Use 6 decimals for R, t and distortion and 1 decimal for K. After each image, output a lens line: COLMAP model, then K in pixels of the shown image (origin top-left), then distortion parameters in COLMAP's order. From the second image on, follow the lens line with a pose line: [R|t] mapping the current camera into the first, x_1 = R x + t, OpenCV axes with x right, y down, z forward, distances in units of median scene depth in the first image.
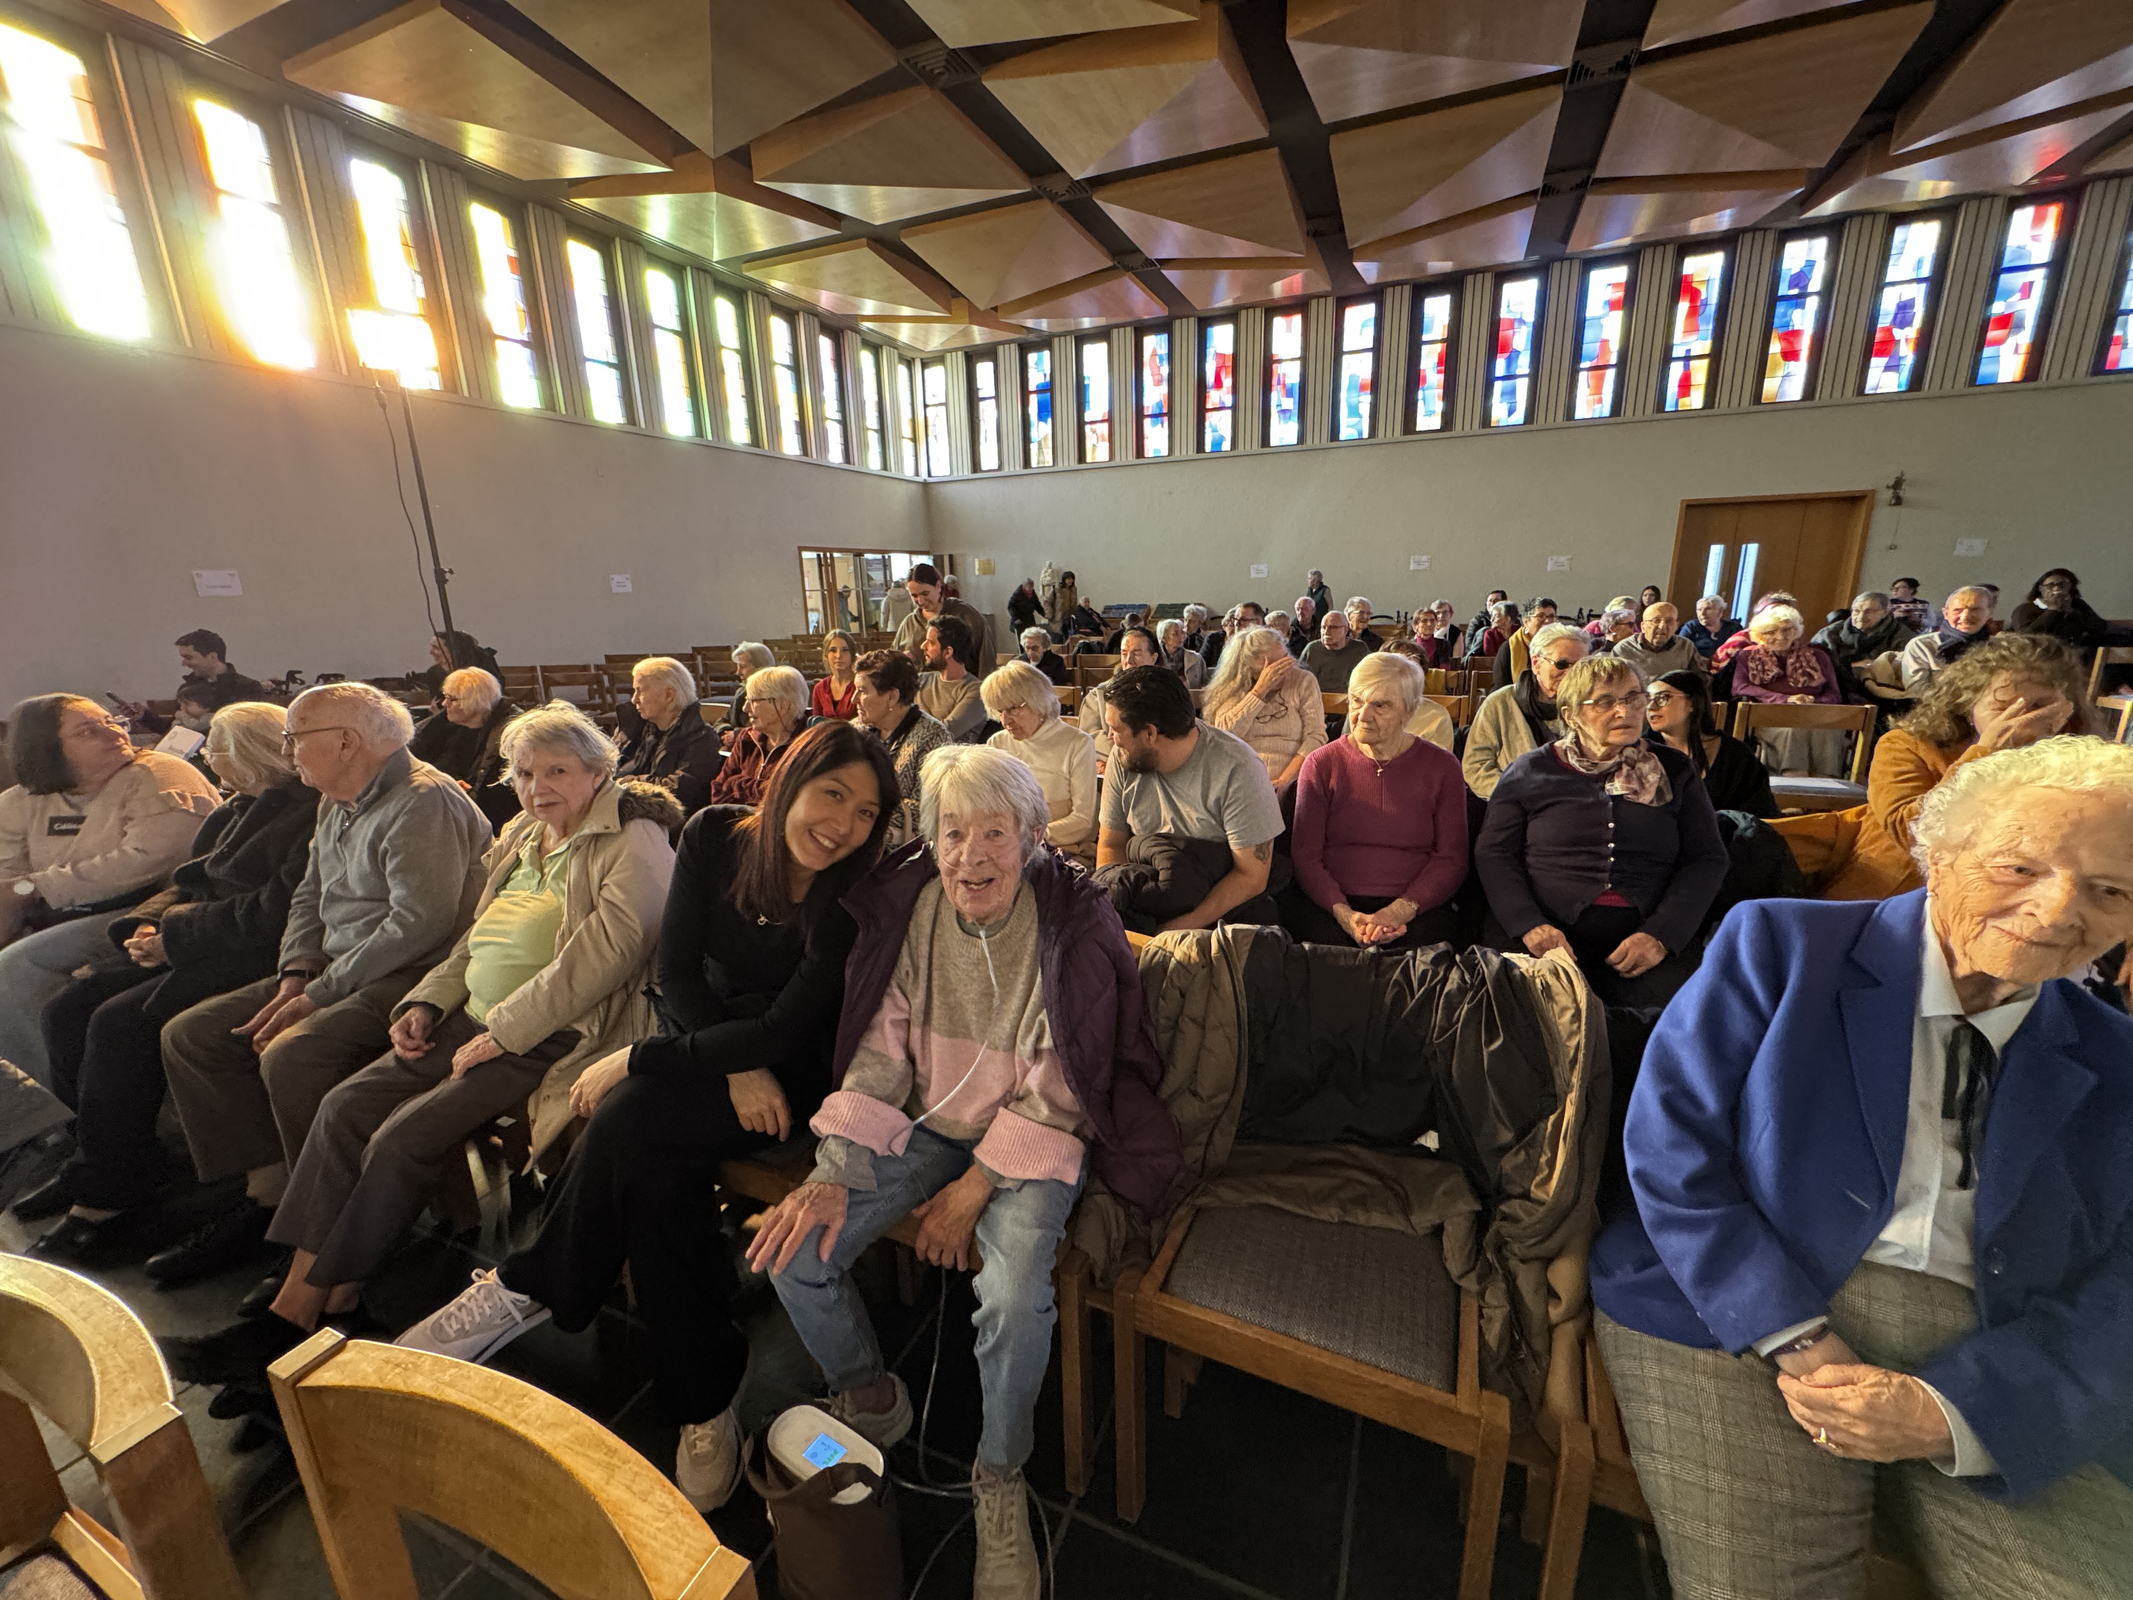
lens RADIAL K [[846.5, 0, 1066.6], [0, 846.5, 800.6], [0, 0, 1]] dist [-0.000962, -0.000507]
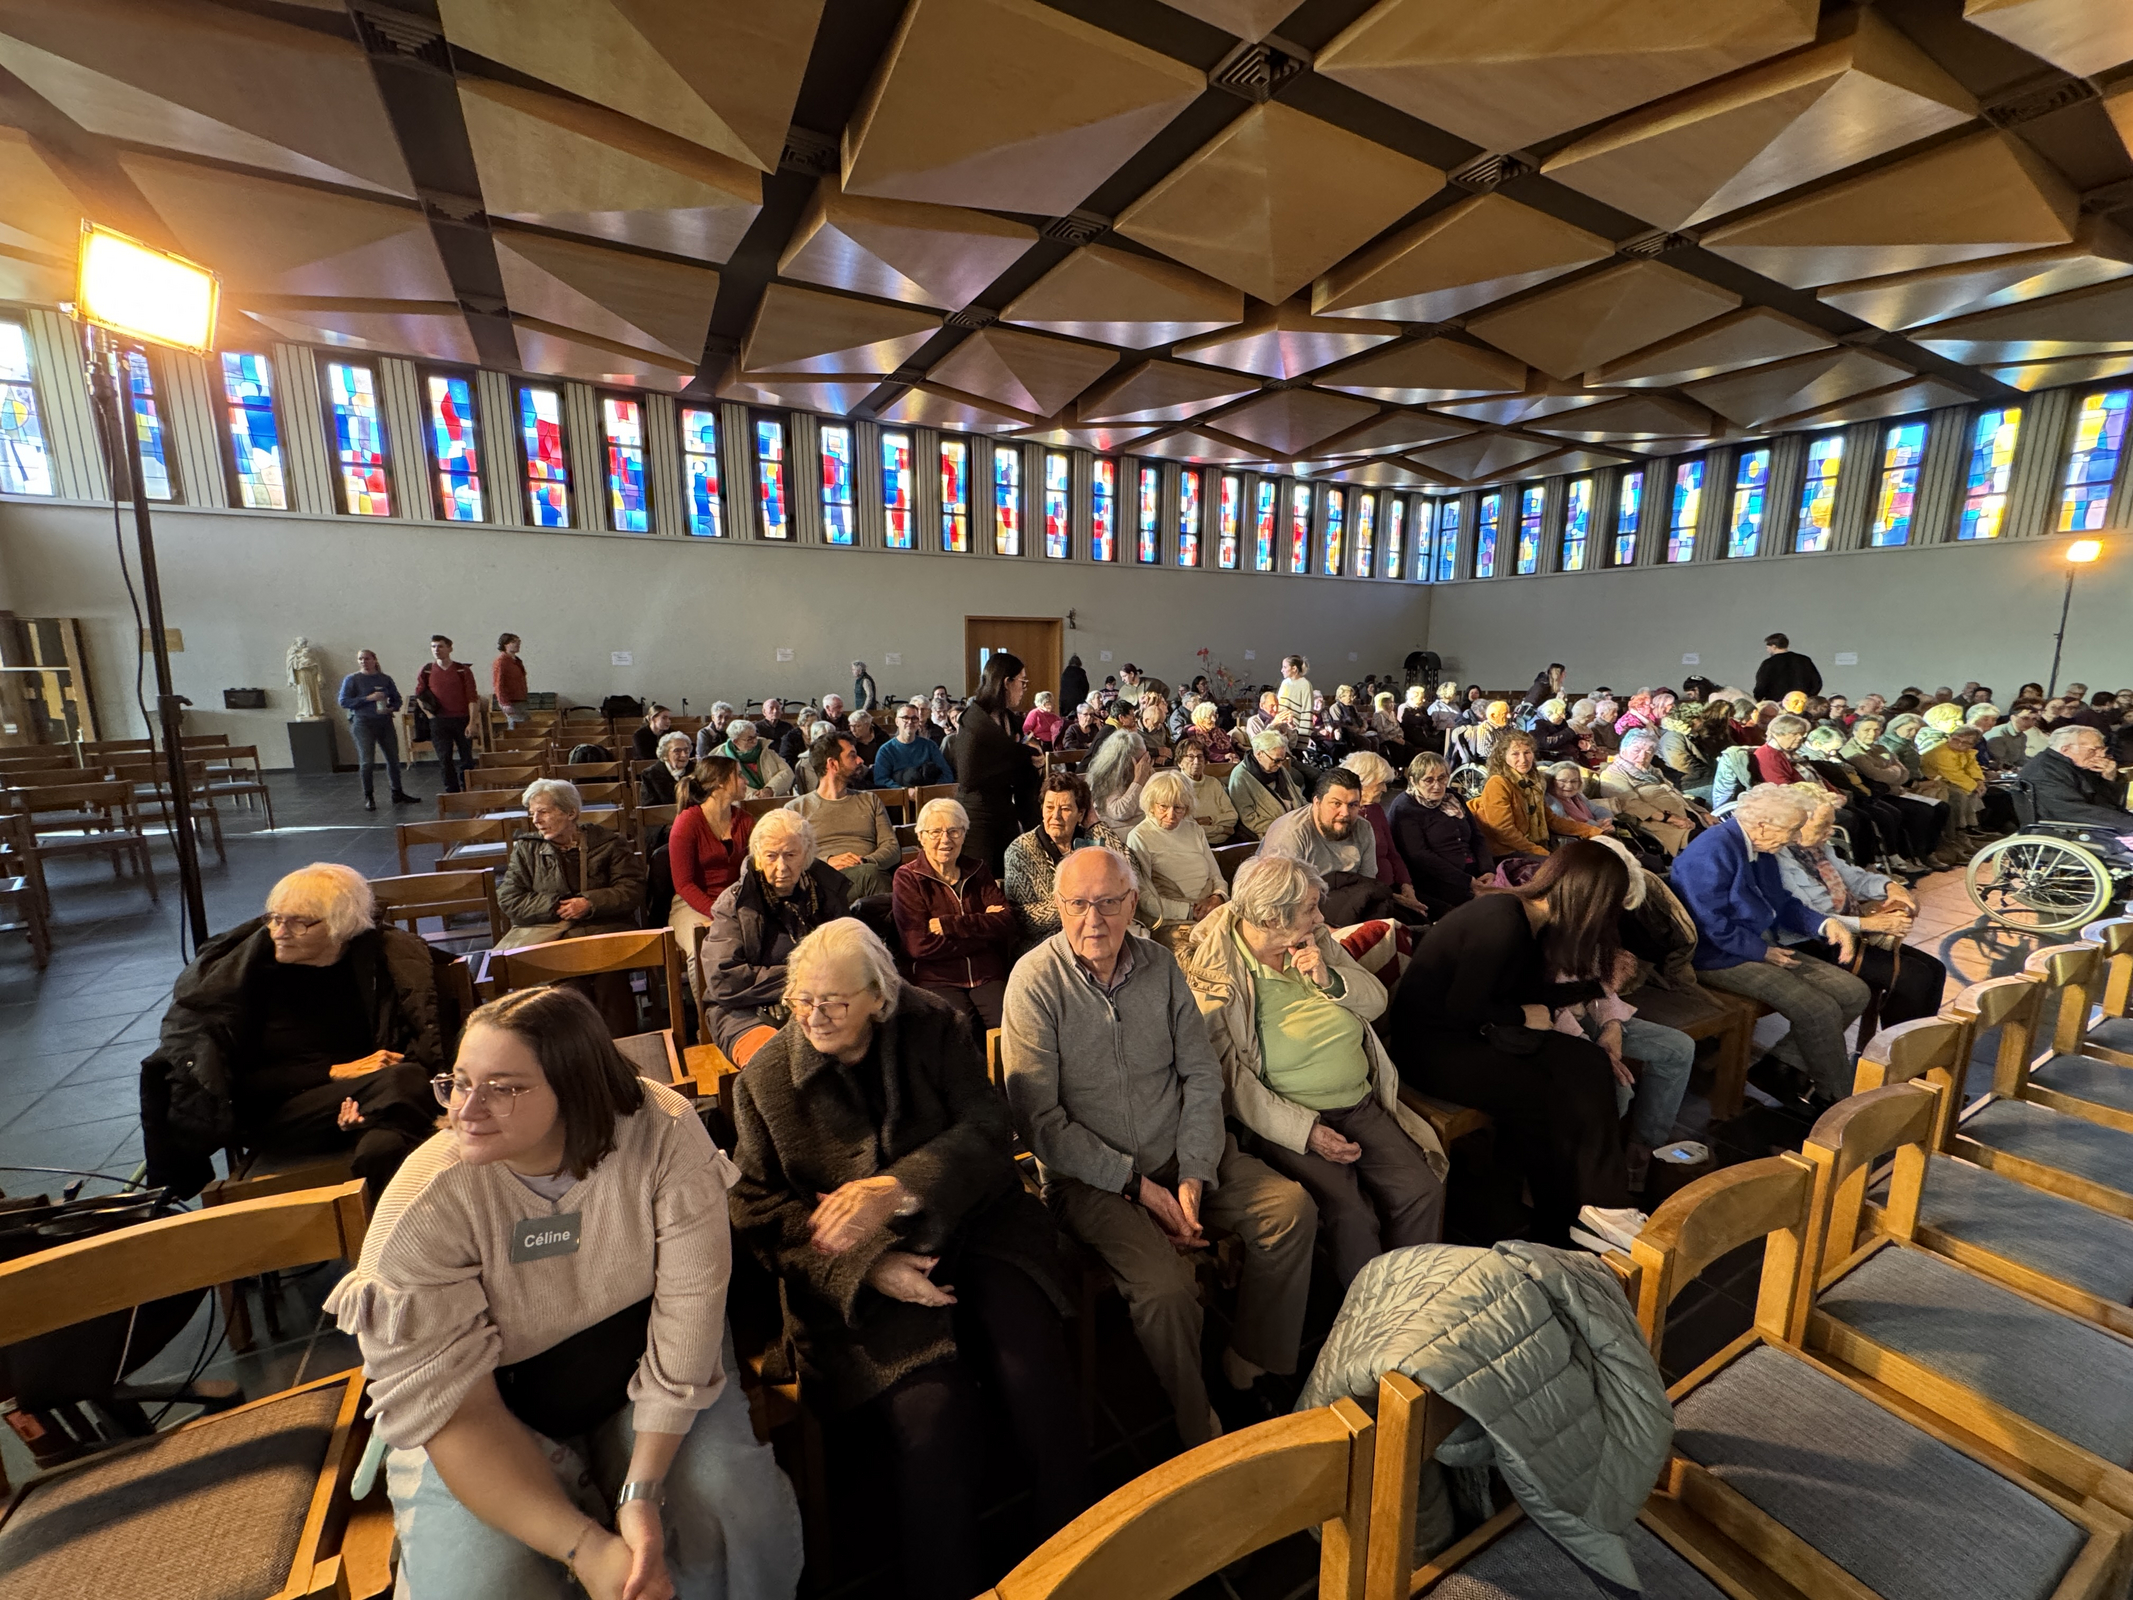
lens RADIAL K [[846.2, 0, 1065.4], [0, 846.2, 799.4], [0, 0, 1]] dist [-0.000531, -0.000208]
pose [[0.609592, -0.110041, 0.785041, -0.267797], [0.178367, 0.983964, -0.000579, -0.034674], [-0.772388, 0.140378, 0.619444, 0.074035]]
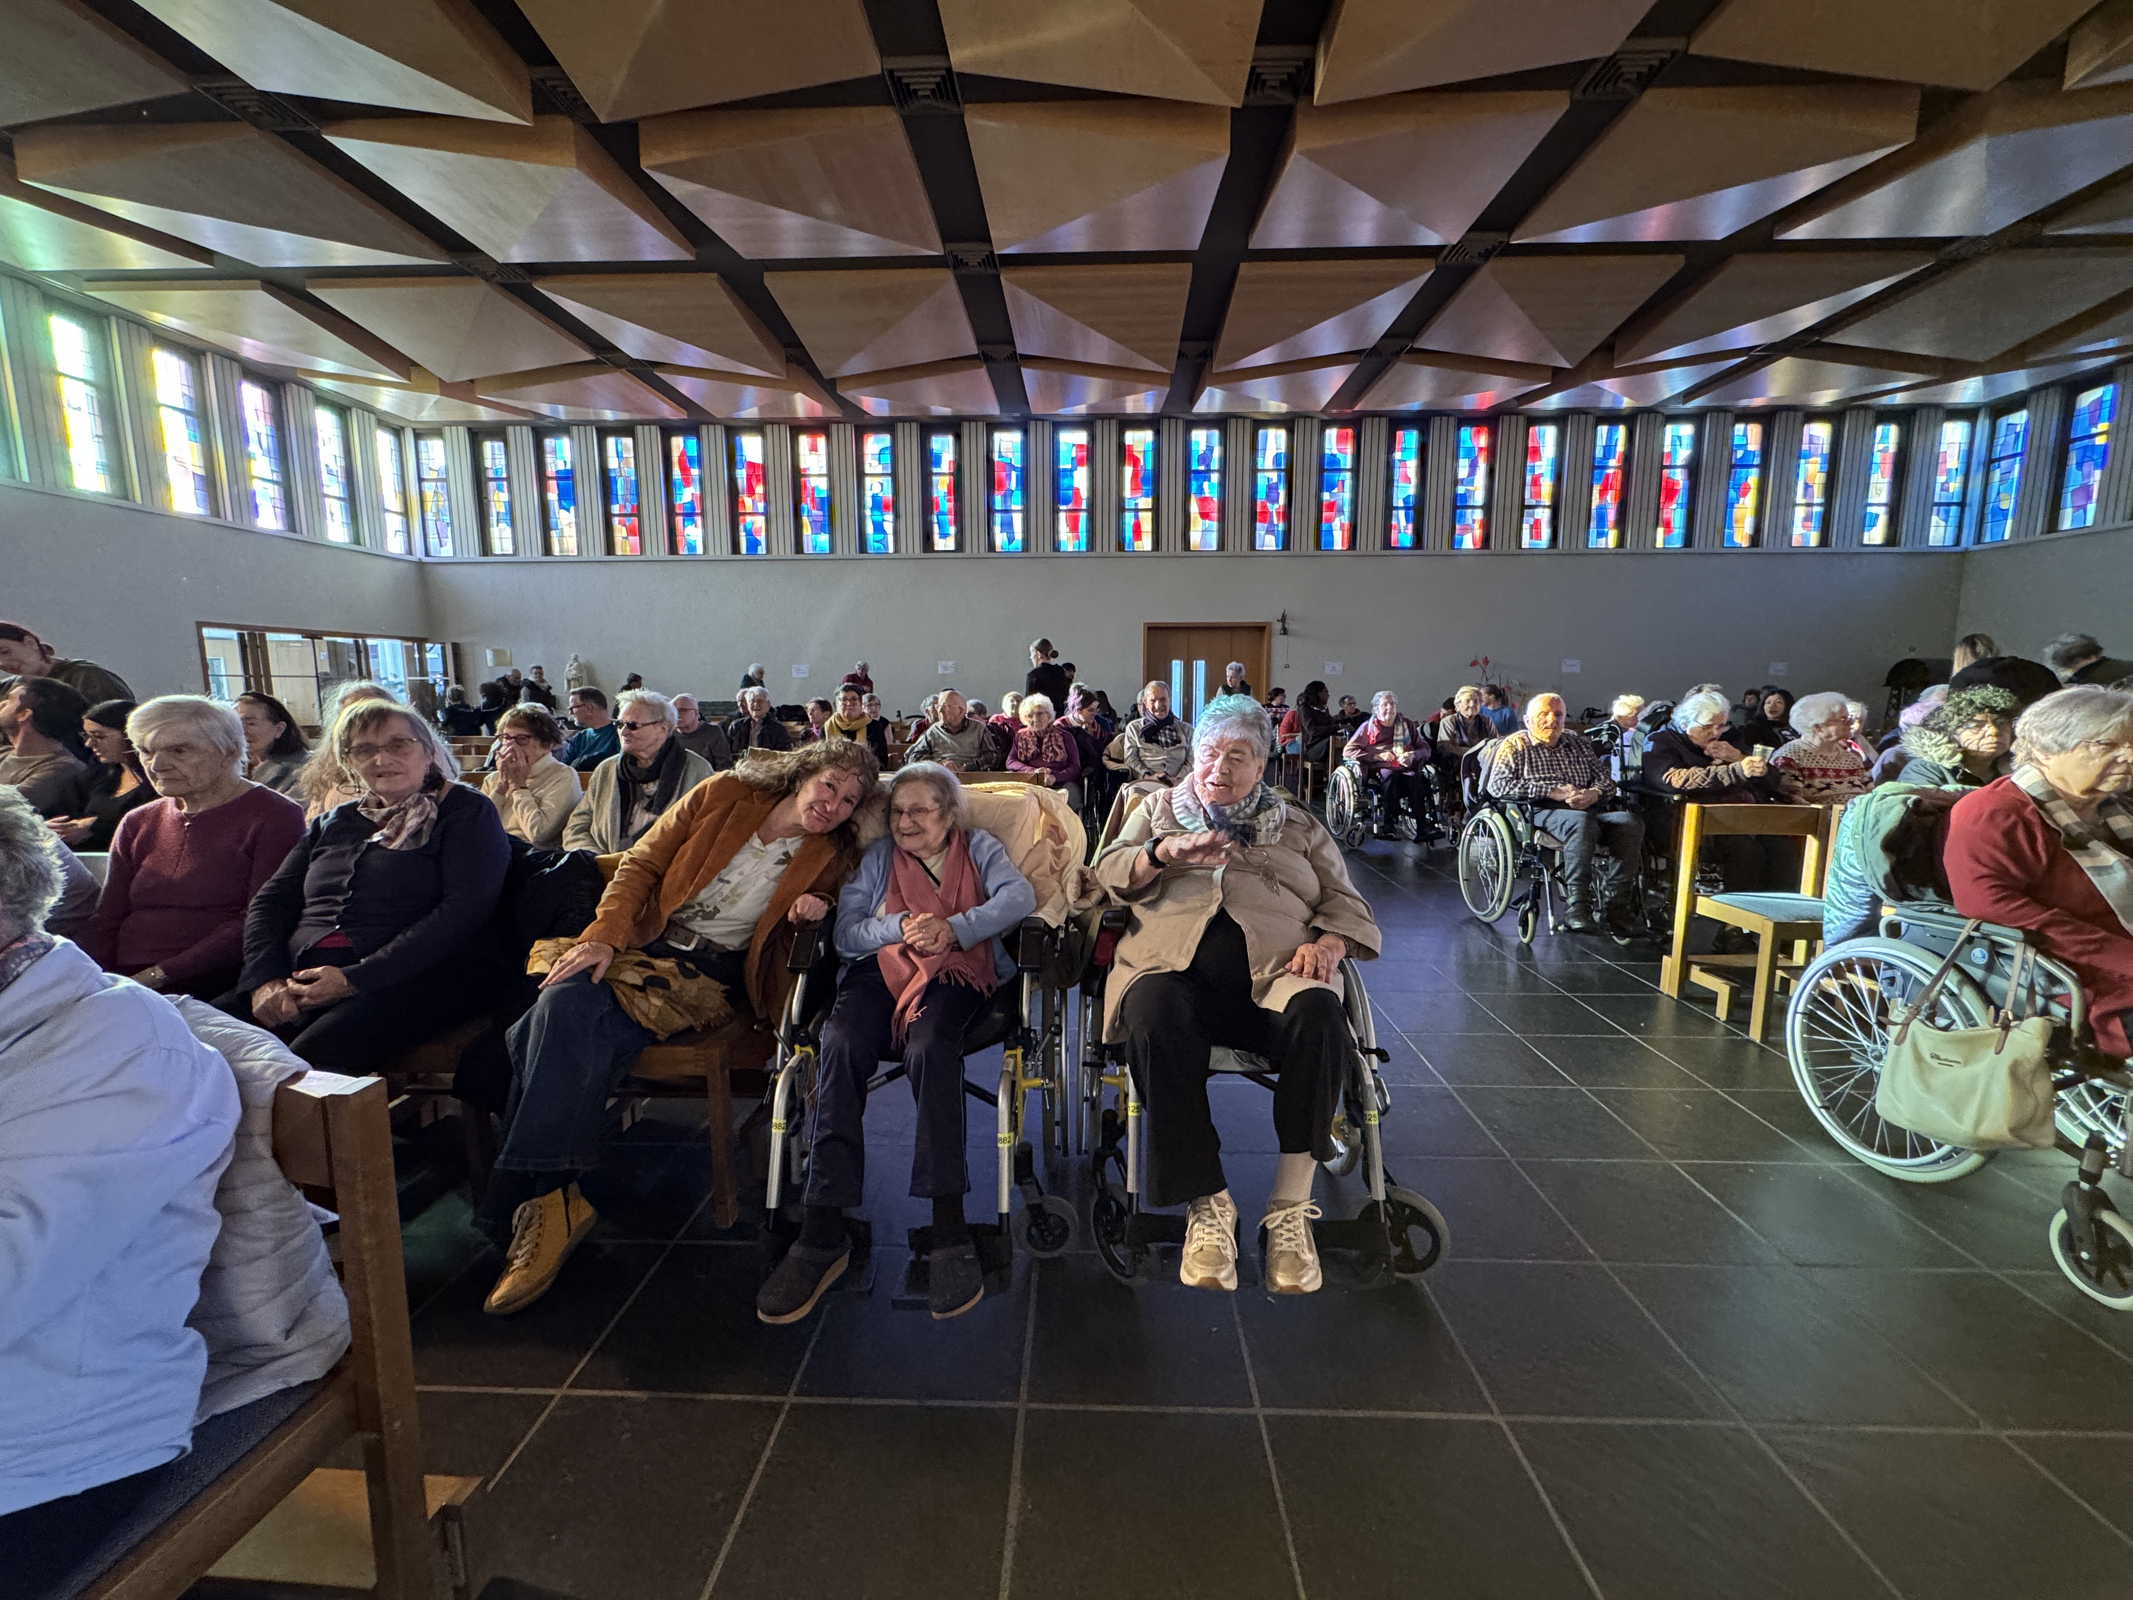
lens RADIAL K [[846.2, 0, 1065.4], [0, 846.2, 799.4], [0, 0, 1]] dist [-0.000531, -0.000208]
pose [[0.930153, -0.022805, 0.366463, 0.174956], [0.068718, 0.991246, -0.112735, 0.020068], [-0.360684, 0.130043, 0.923578, -0.033445]]
